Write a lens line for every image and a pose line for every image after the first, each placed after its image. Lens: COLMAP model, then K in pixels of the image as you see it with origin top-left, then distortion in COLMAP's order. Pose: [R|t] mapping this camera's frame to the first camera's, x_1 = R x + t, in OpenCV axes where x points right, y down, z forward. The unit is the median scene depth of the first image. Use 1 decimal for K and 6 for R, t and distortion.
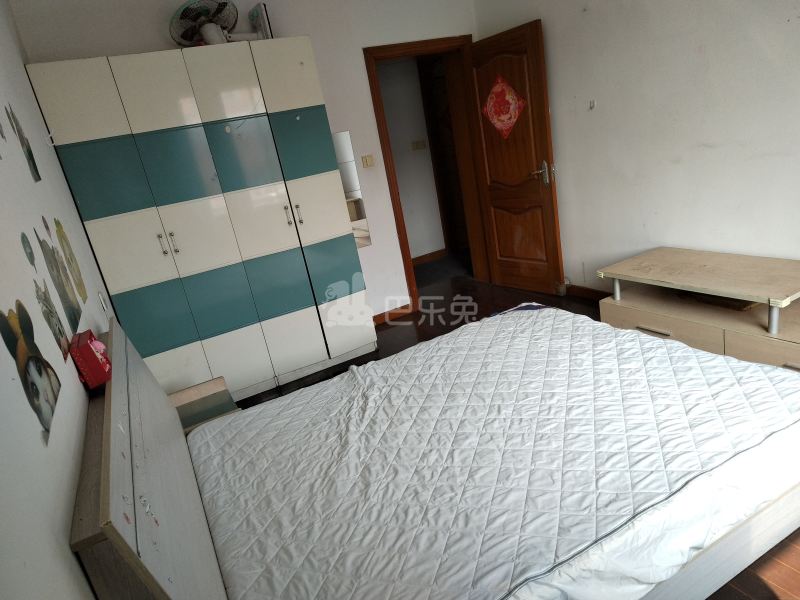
lens RADIAL K [[530.6, 0, 400.0], [0, 530.6, 300.0], [0, 0, 1]] dist [0.019845, -0.033677]
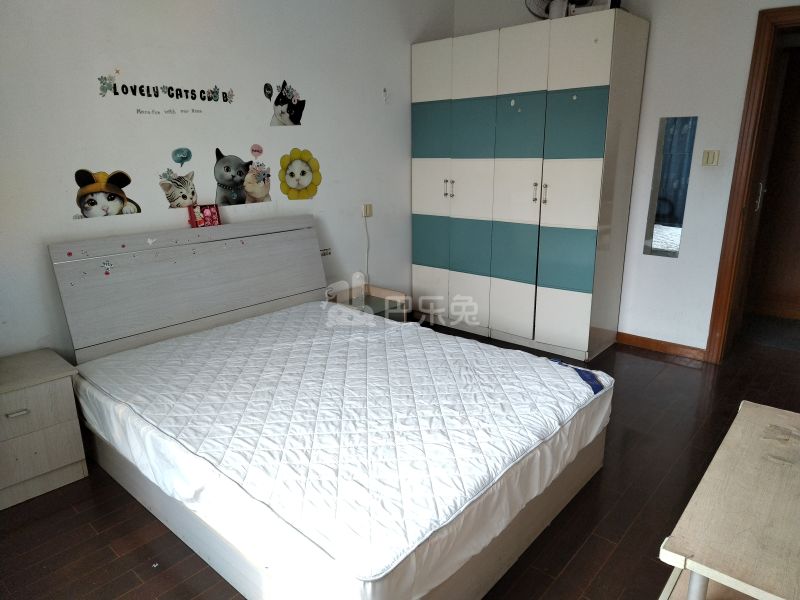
lens RADIAL K [[541.6, 0, 400.0], [0, 541.6, 300.0], [0, 0, 1]] dist [0.008678, -0.003893]
pose [[0.355149, 0.414144, -0.838066, 0.707065], [-0.329217, 0.894485, 0.302511, -0.216876], [0.874920, 0.168469, 0.454019, 0.350689]]
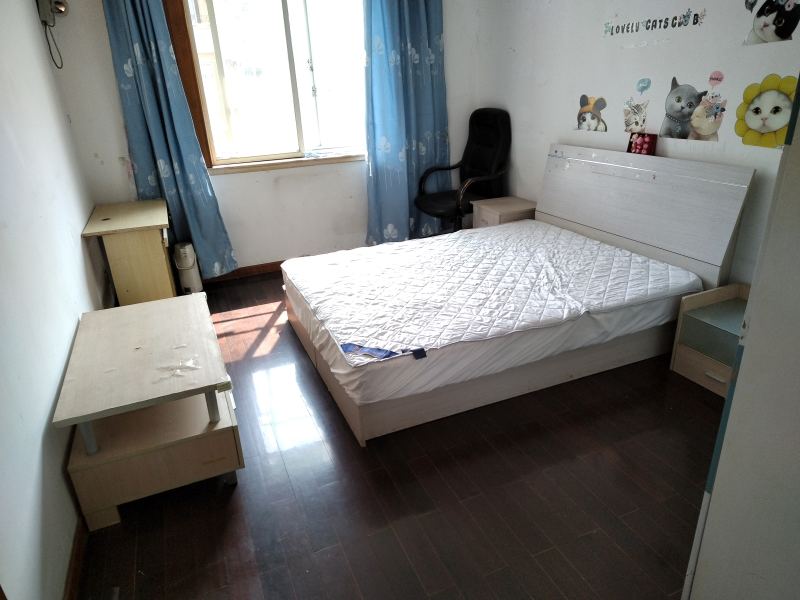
lens RADIAL K [[541.6, 0, 400.0], [0, 541.6, 300.0], [0, 0, 1]] dist [0.008678, -0.003893]
pose [[-0.971515, 0.180743, 0.153266, 0.053643], [0.236925, 0.754486, 0.612060, -0.462494], [-0.005012, 0.630938, -0.775817, 1.455746]]
